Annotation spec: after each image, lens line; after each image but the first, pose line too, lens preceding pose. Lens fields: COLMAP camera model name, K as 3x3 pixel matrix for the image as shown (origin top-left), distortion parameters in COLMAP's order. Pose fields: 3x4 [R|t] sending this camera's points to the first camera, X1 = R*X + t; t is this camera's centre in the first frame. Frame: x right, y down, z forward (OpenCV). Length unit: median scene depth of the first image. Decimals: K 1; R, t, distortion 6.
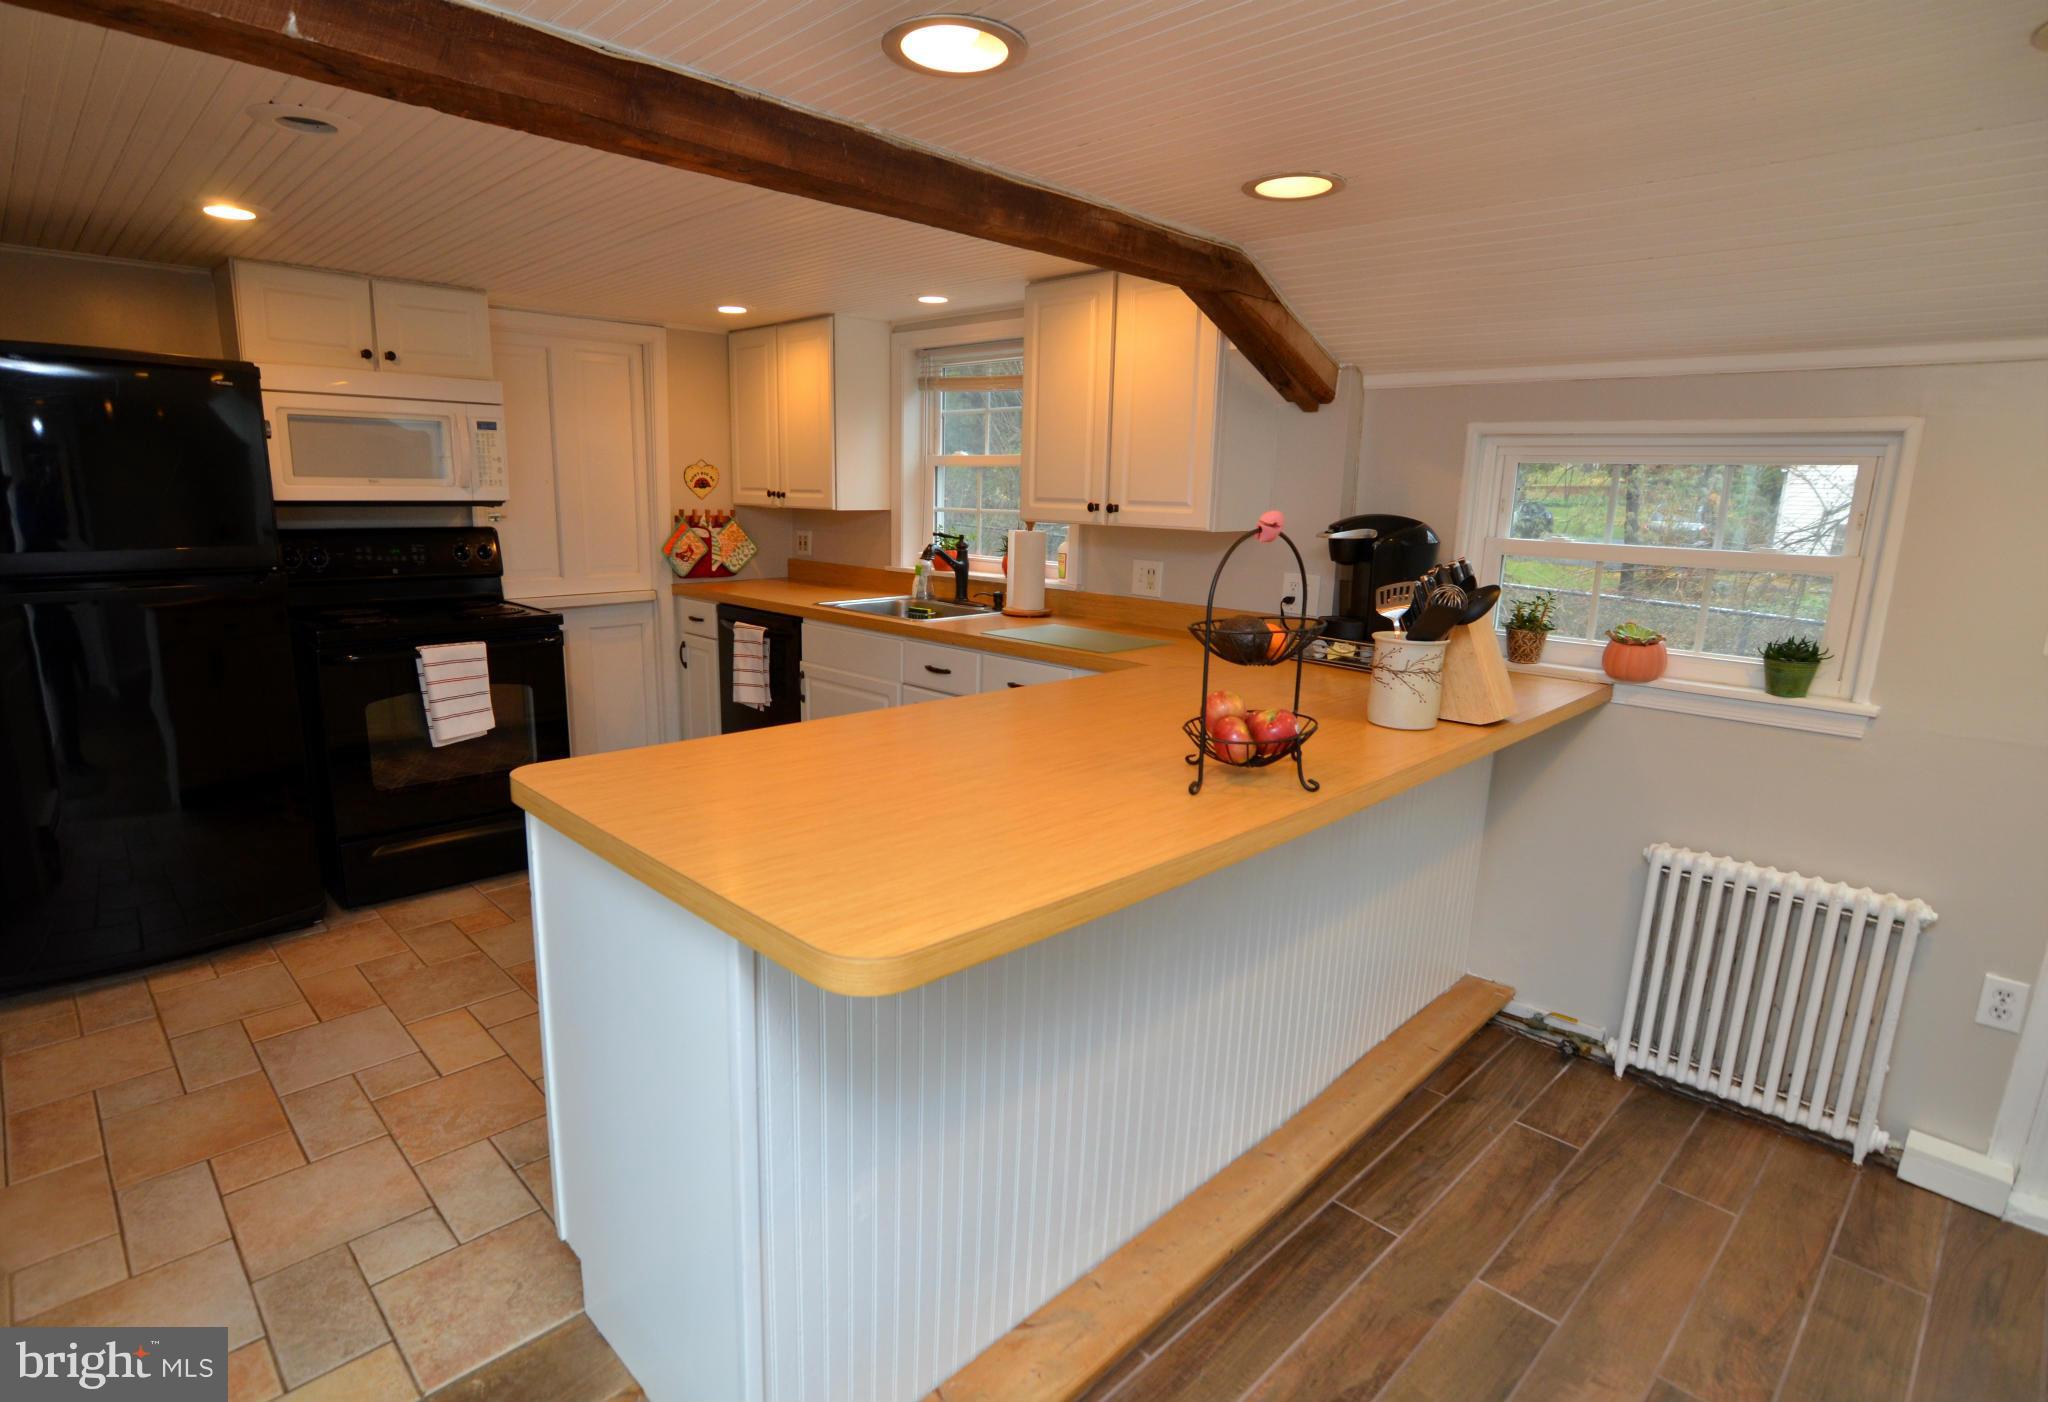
lens RADIAL K [[1035.5, 0, 980.5], [0, 1035.5, 707.2], [0, 0, 1]] dist [-0.020917, 0.003310]
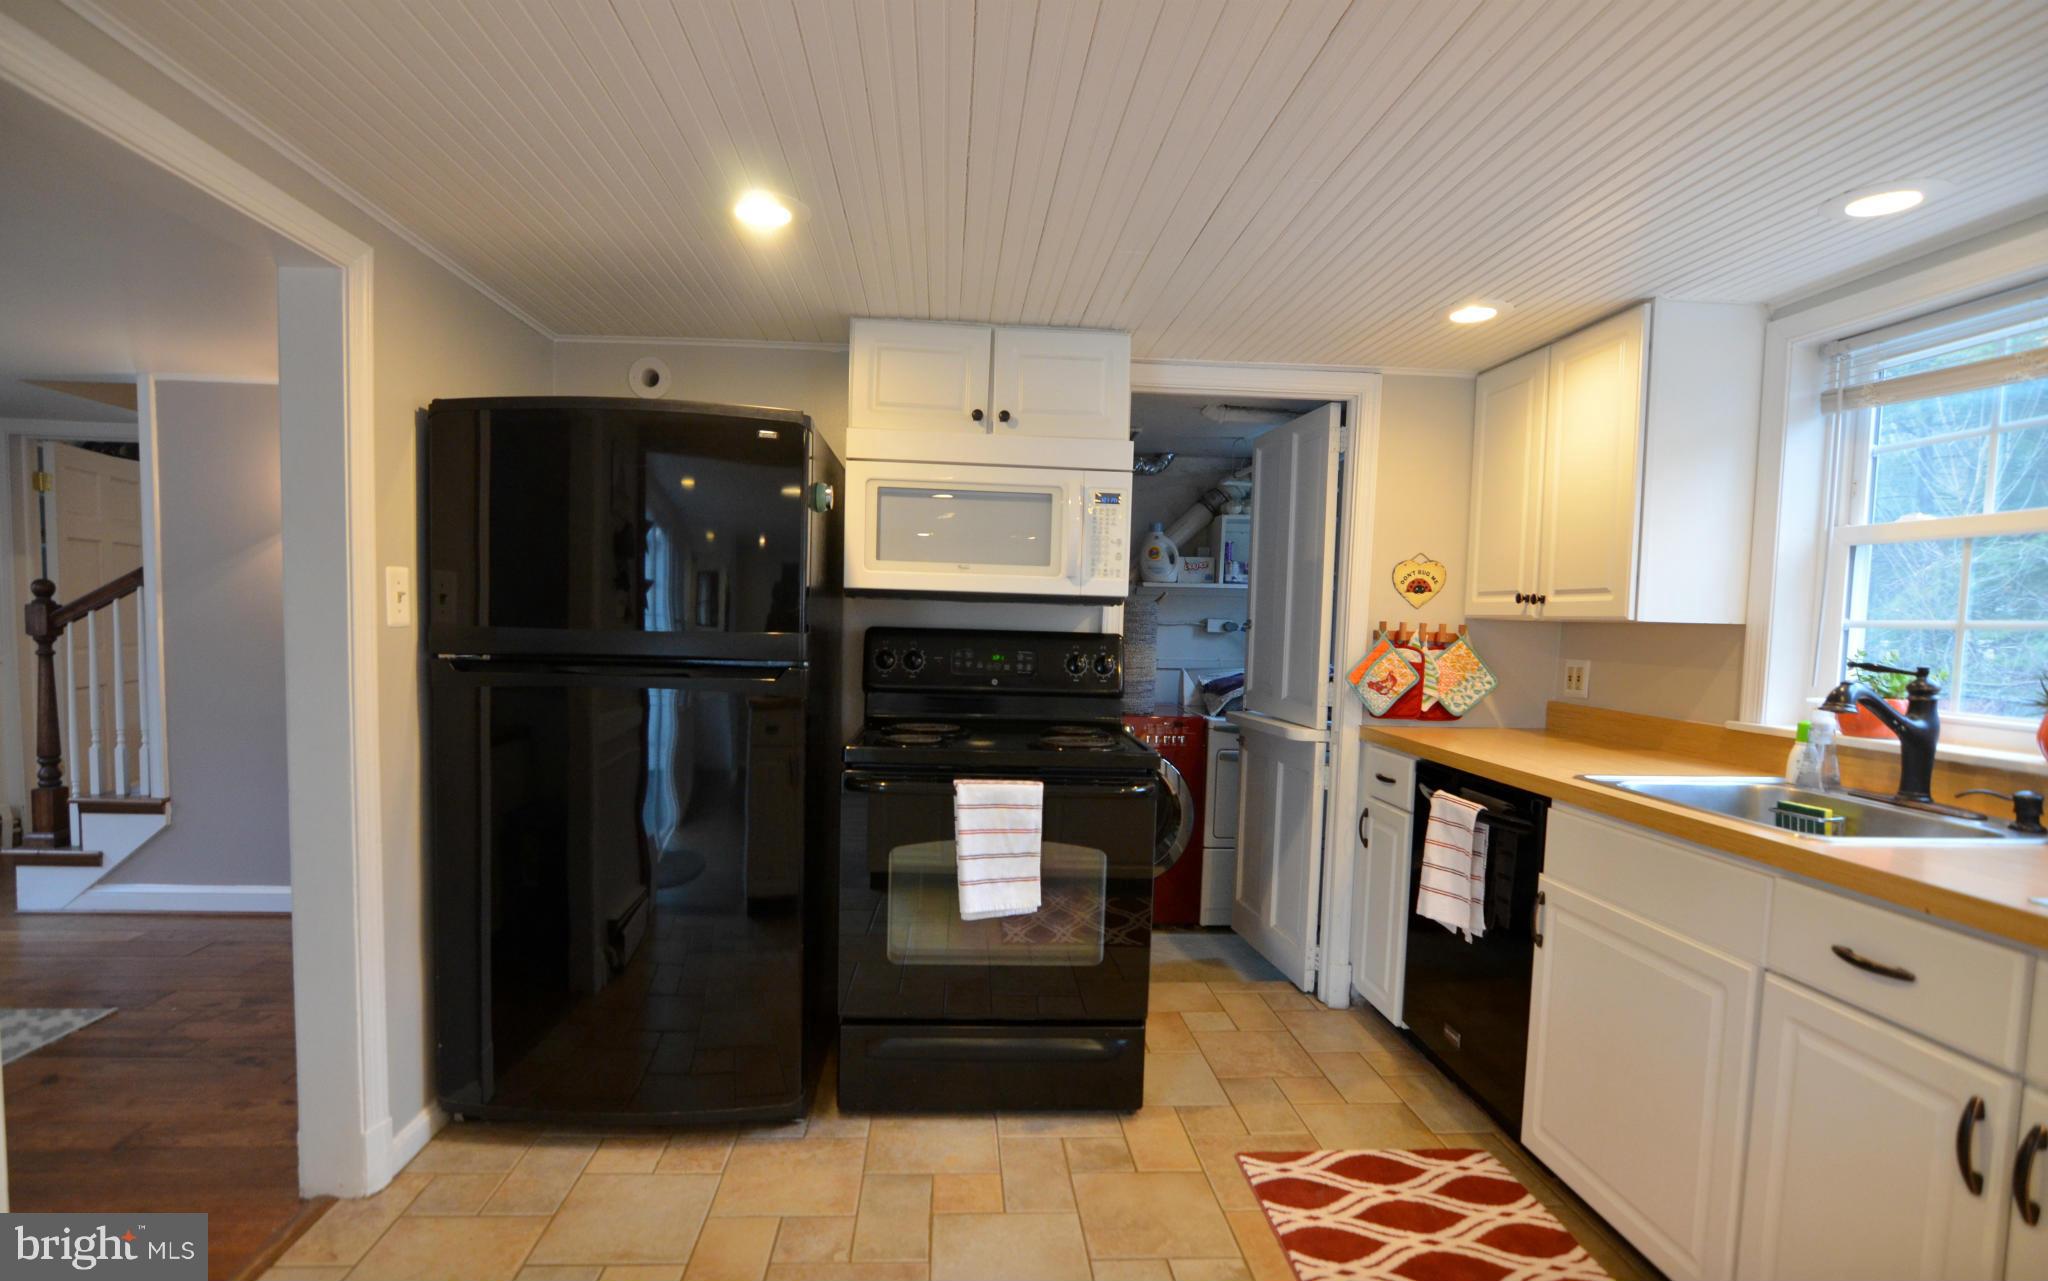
lens RADIAL K [[990.3, 0, 1017.3], [0, 990.3, 683.3], [0, 0, 1]] dist [-0.022637, 0.000074]
pose [[0.759824, 0.045618, -0.648527, -0.044772], [-0.149104, 0.983174, -0.105535, -0.046177], [0.632800, 0.176886, 0.753840, 0.379740]]
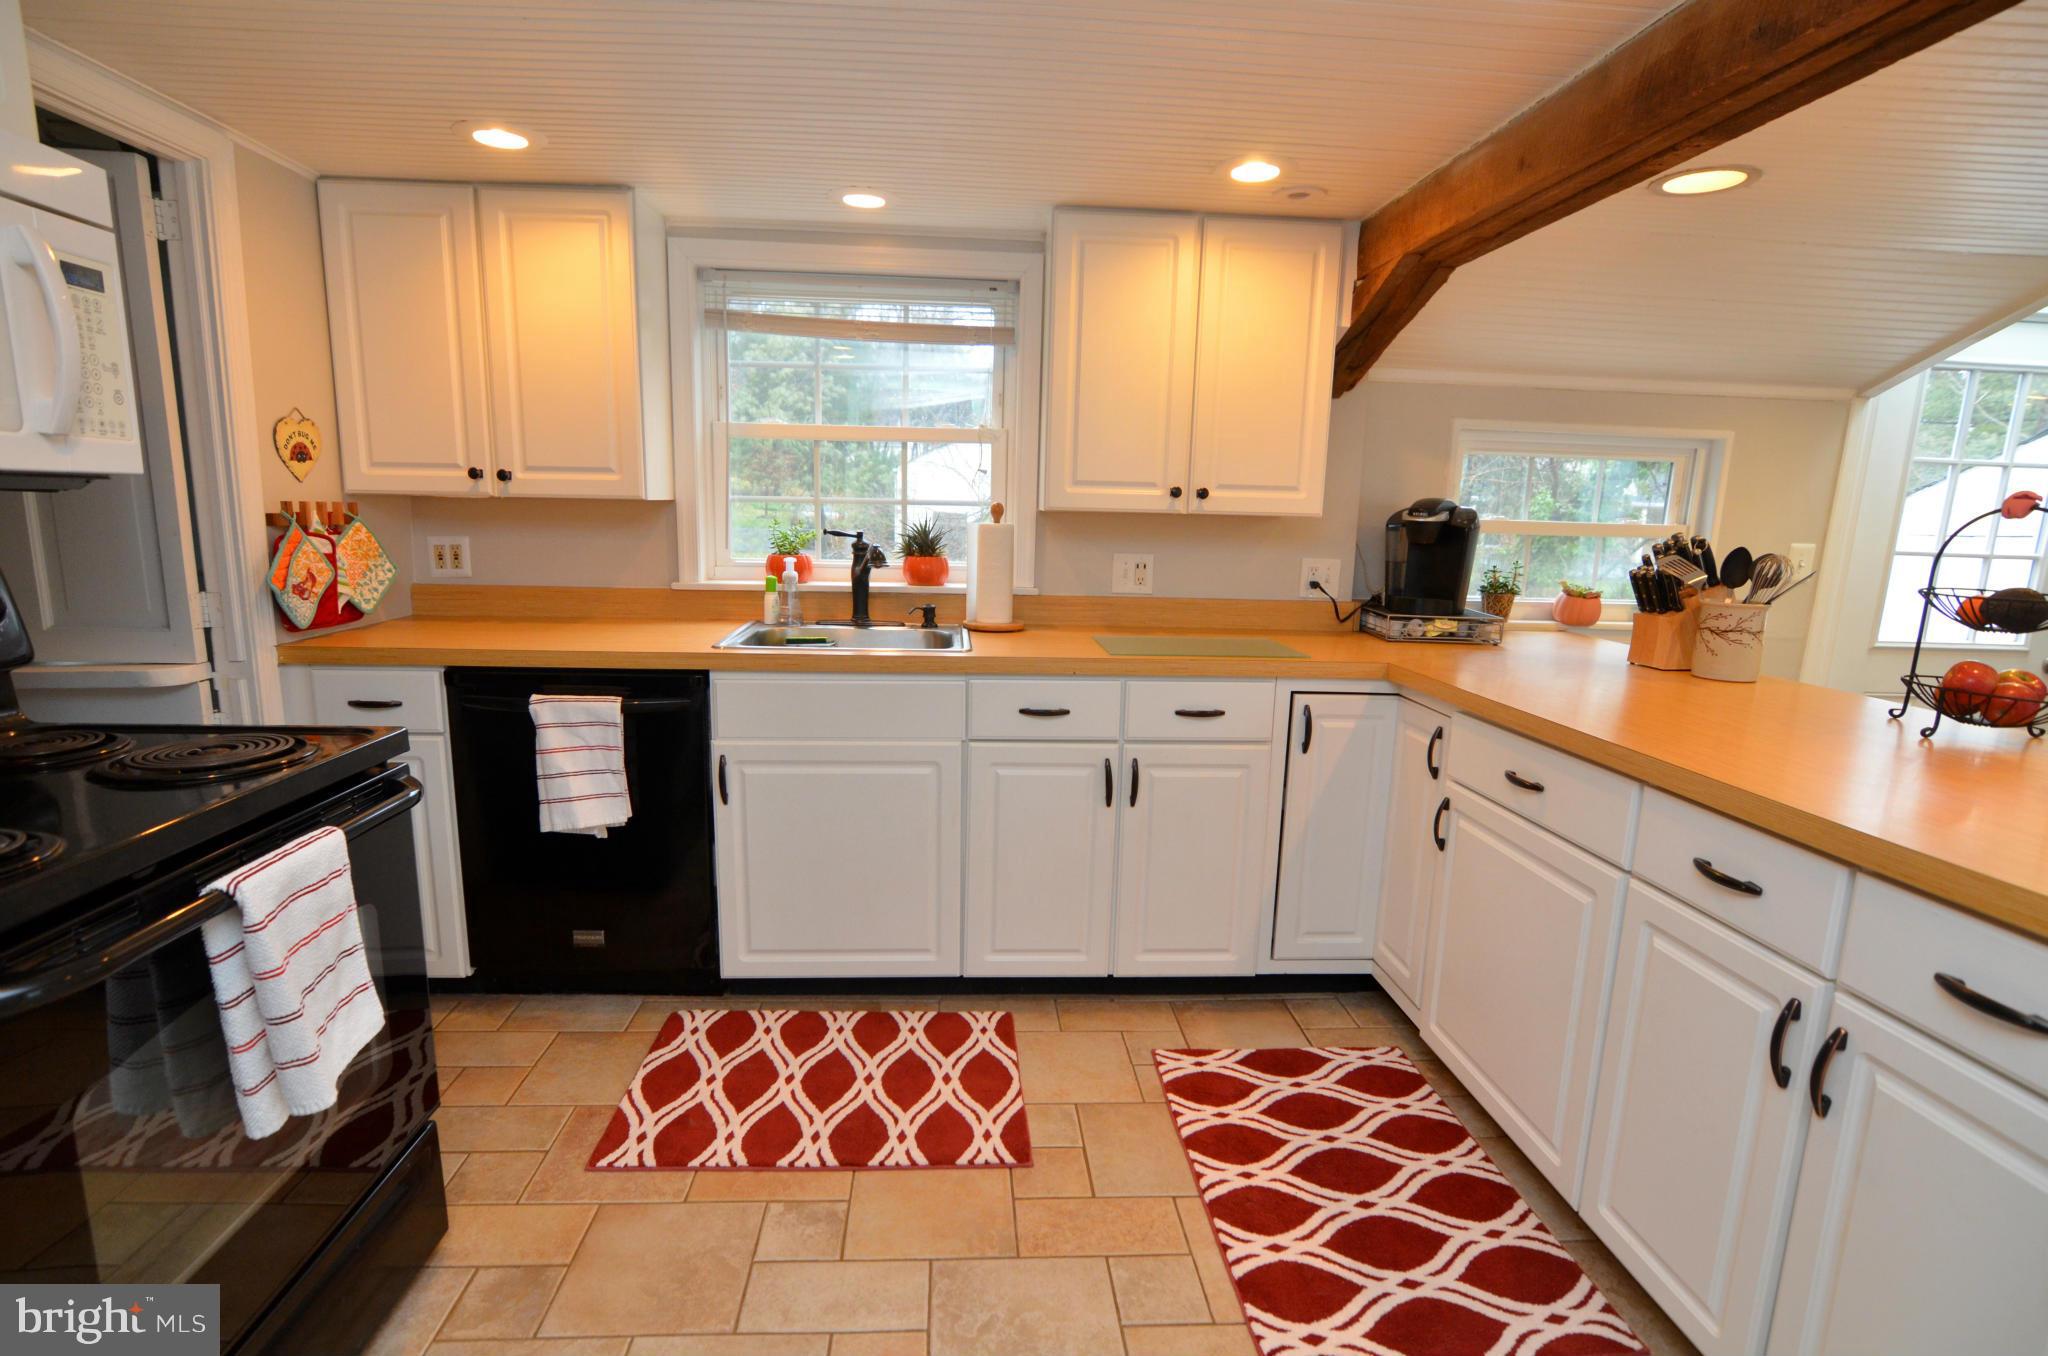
lens RADIAL K [[992.8, 0, 1020.7], [0, 992.8, 683.3], [0, 0, 1]] dist [-0.020421, 0.004515]
pose [[0.649840, -0.140119, 0.747044, -0.480940], [0.148972, 0.987278, 0.055590, -0.081673], [-0.745329, 0.075164, 0.662446, 0.450693]]
